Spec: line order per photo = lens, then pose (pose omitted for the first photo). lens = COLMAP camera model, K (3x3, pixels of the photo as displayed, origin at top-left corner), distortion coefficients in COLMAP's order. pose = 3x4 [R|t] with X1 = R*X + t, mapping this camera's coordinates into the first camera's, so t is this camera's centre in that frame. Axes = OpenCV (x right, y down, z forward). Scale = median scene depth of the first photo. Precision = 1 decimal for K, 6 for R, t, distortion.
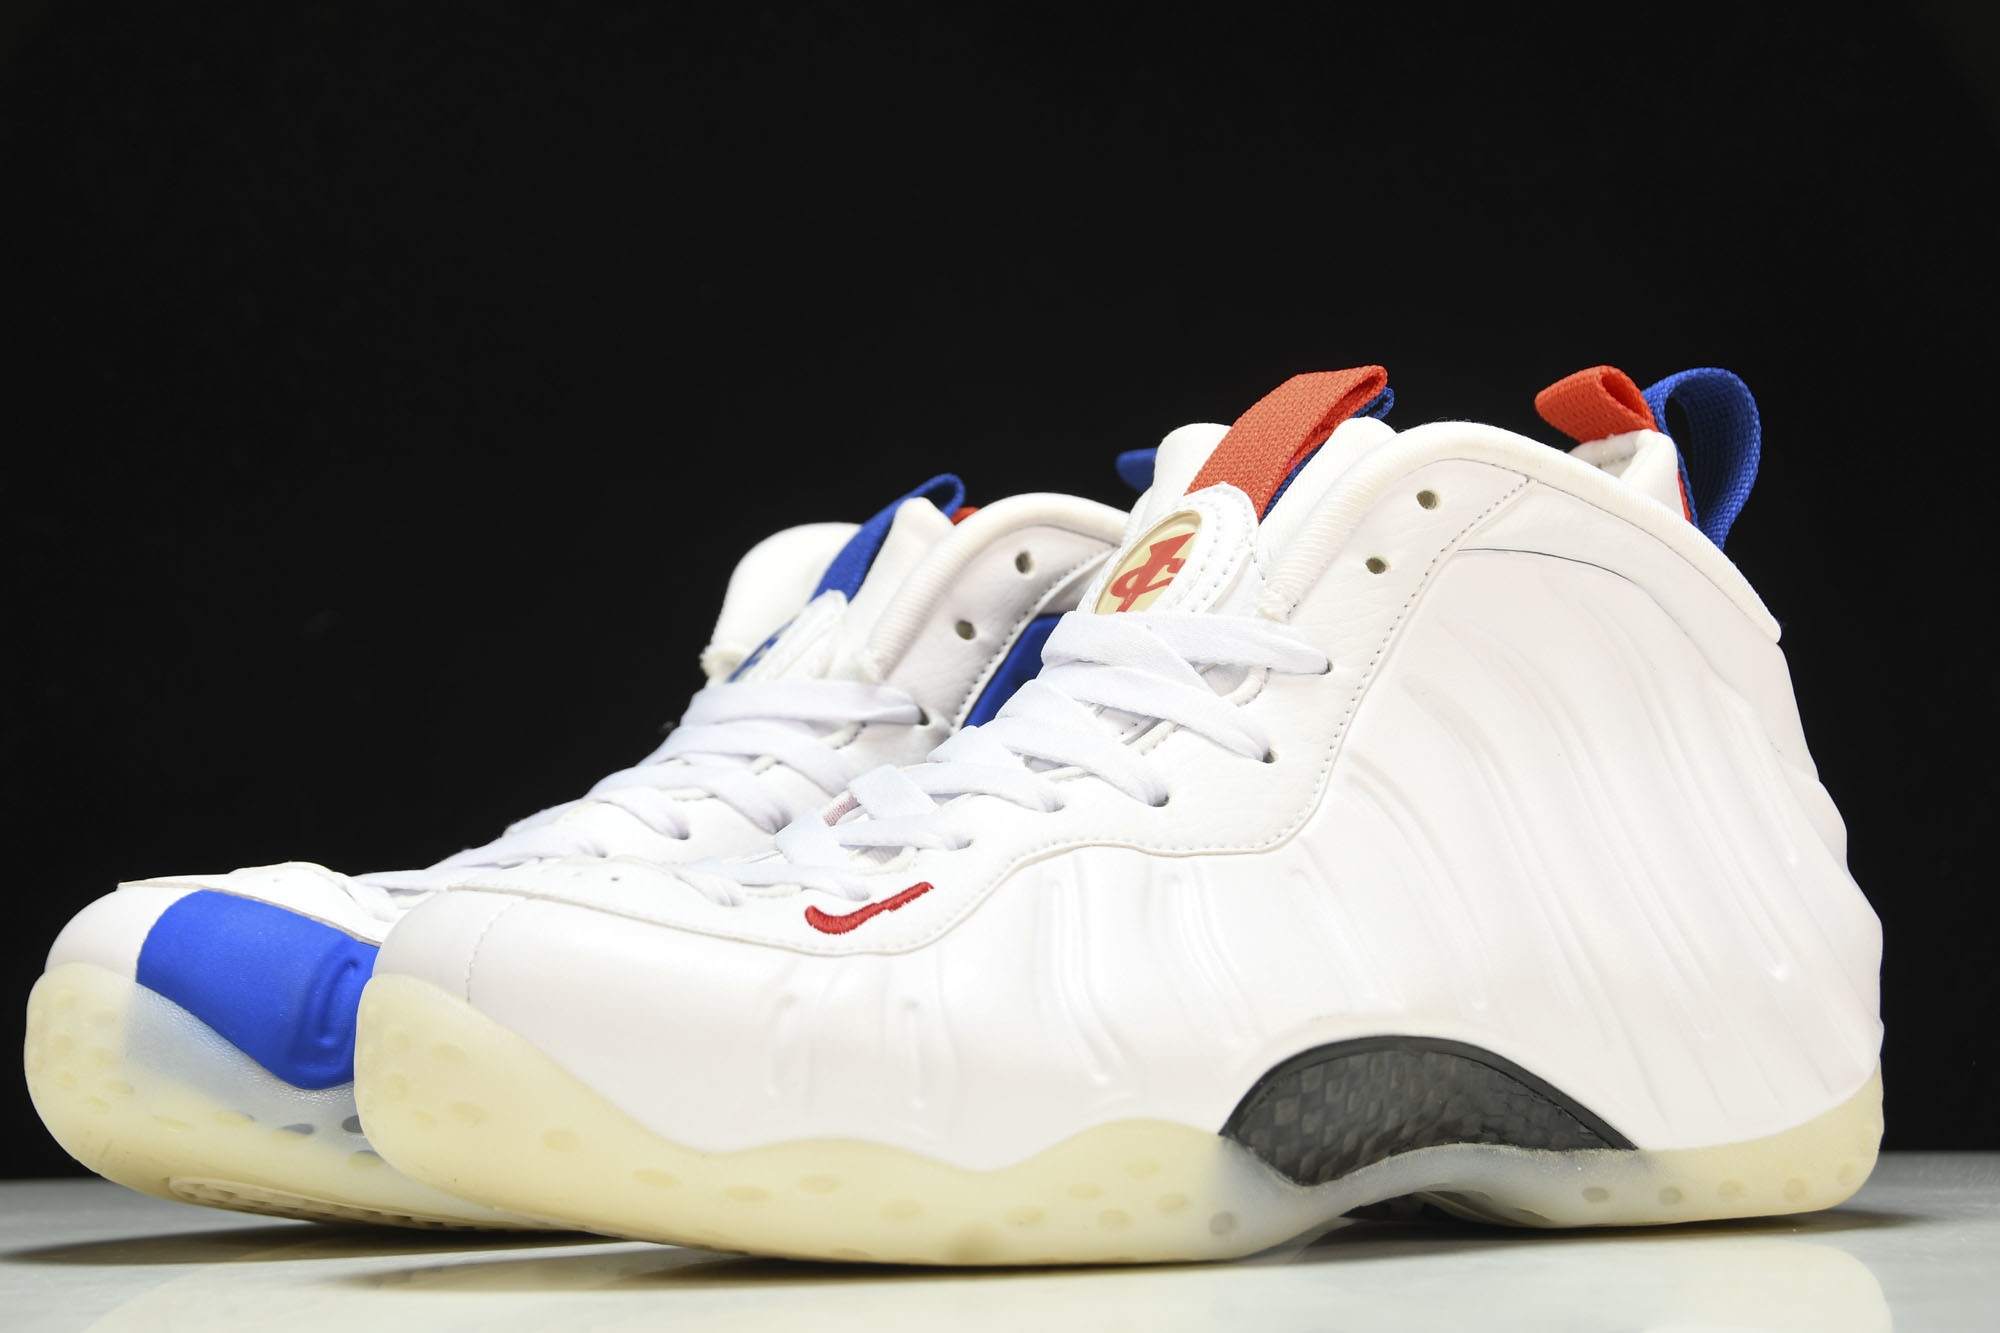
lens RADIAL K [[4823.8, 0, 1009.3], [0, 4823.8, 654.8], [0, 0, 1]] dist [0.292659, 0.000000]
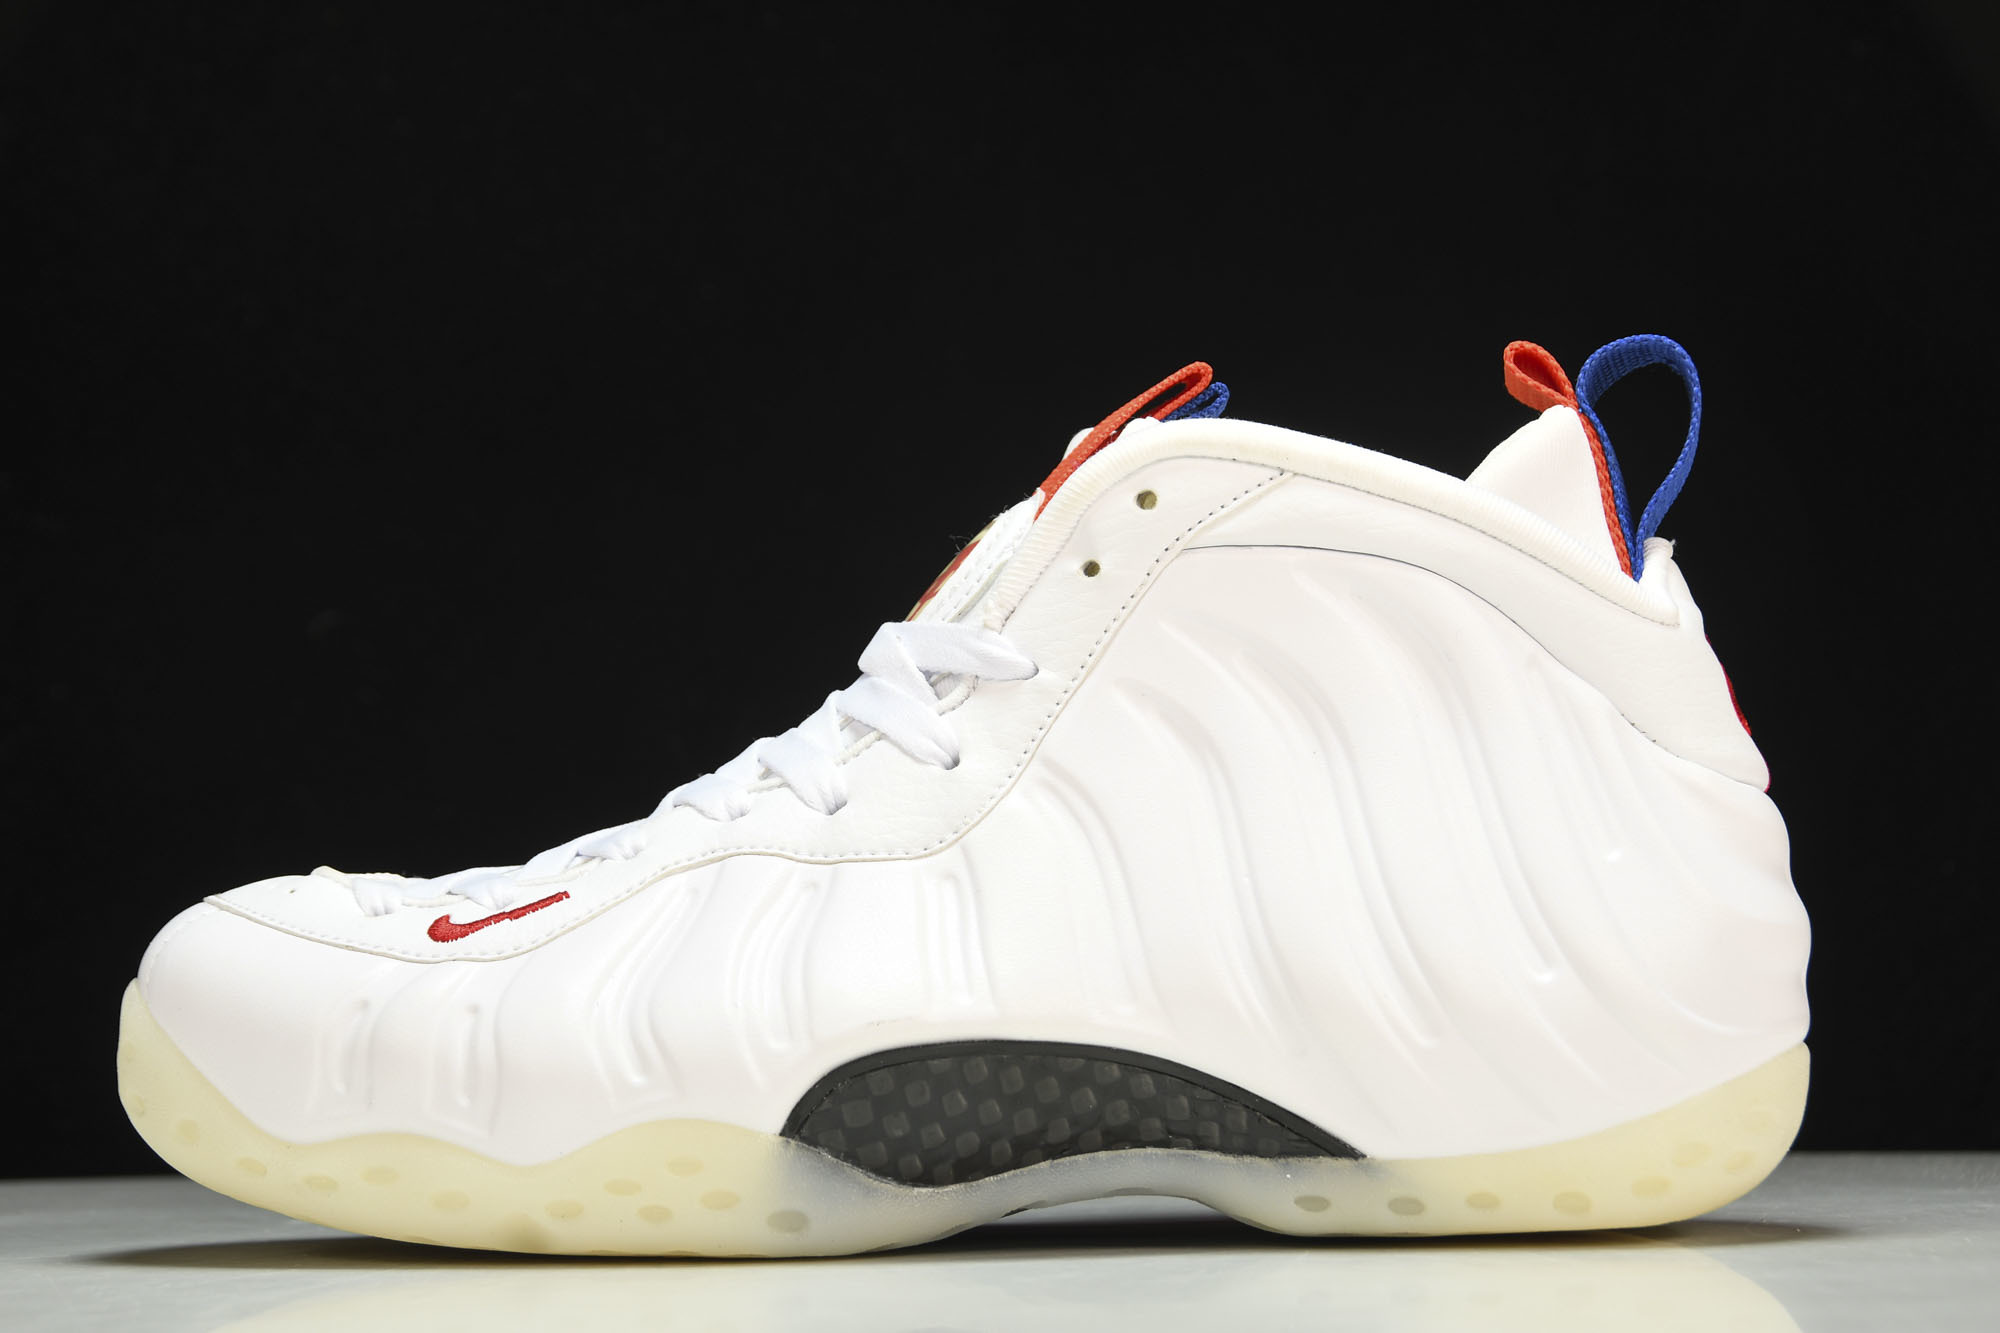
lens RADIAL K [[4823.8, 0, 989.1], [0, 4823.8, 675.0], [0, 0, 1]] dist [0.292659, 0.000000]
pose [[0.848640, -0.027147, -0.528273, 0.591621], [0.034690, 0.999389, 0.004370, -0.001590], [0.527831, -0.022035, 0.849063, 0.142969]]
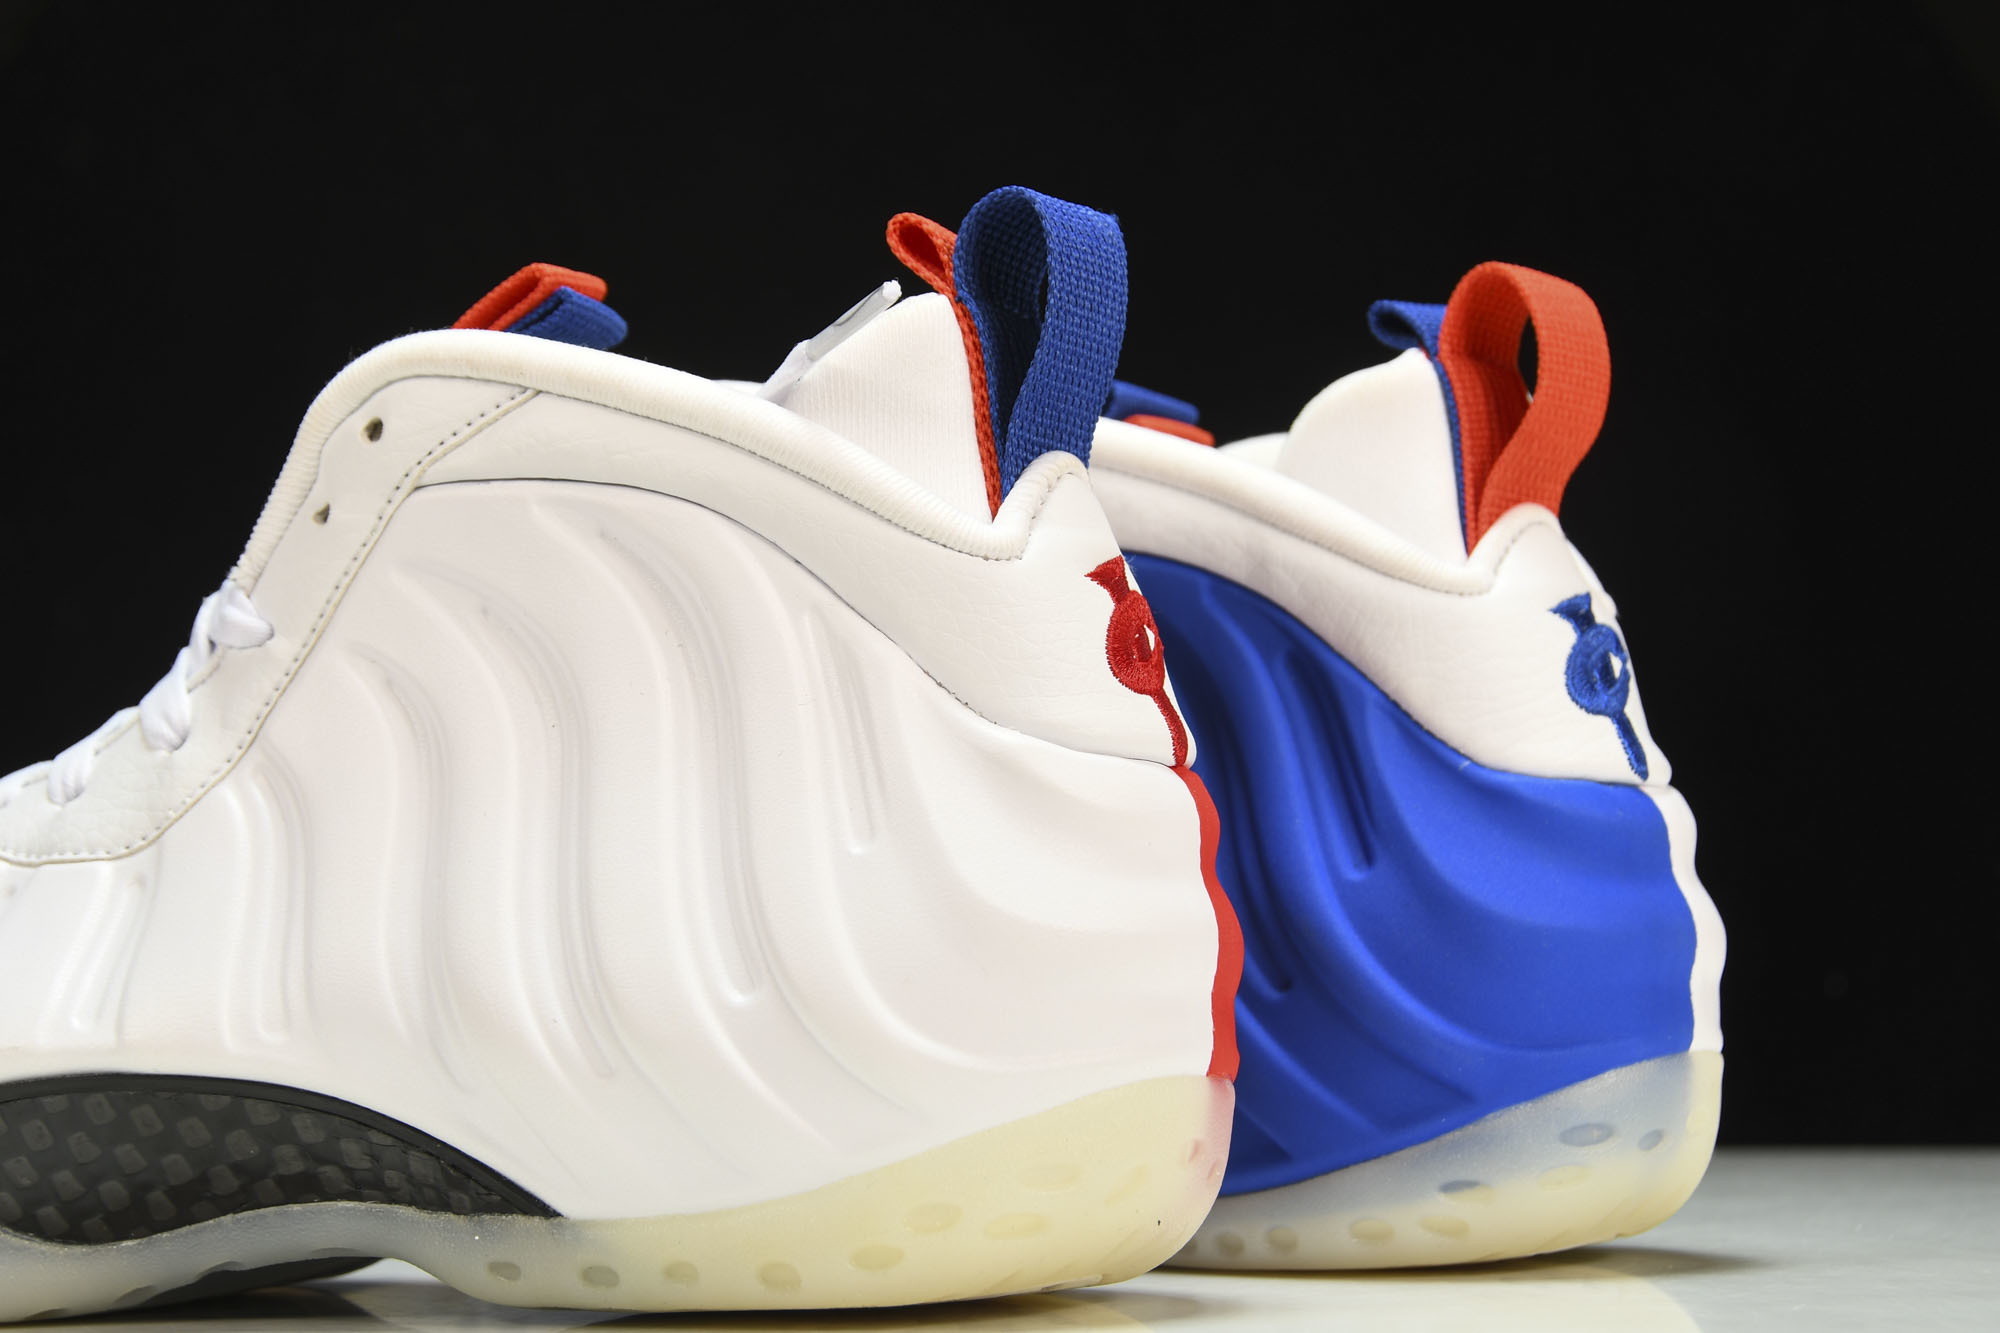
lens RADIAL K [[4823.8, 0, 1003.1], [0, 4823.8, 667.9], [0, 0, 1]] dist [0.292659, 0.000000]
pose [[0.561654, -0.040649, -0.826373, 0.853027], [0.057878, 0.998276, -0.009767, 0.023914], [0.825345, -0.042344, 0.563038, 0.626153]]
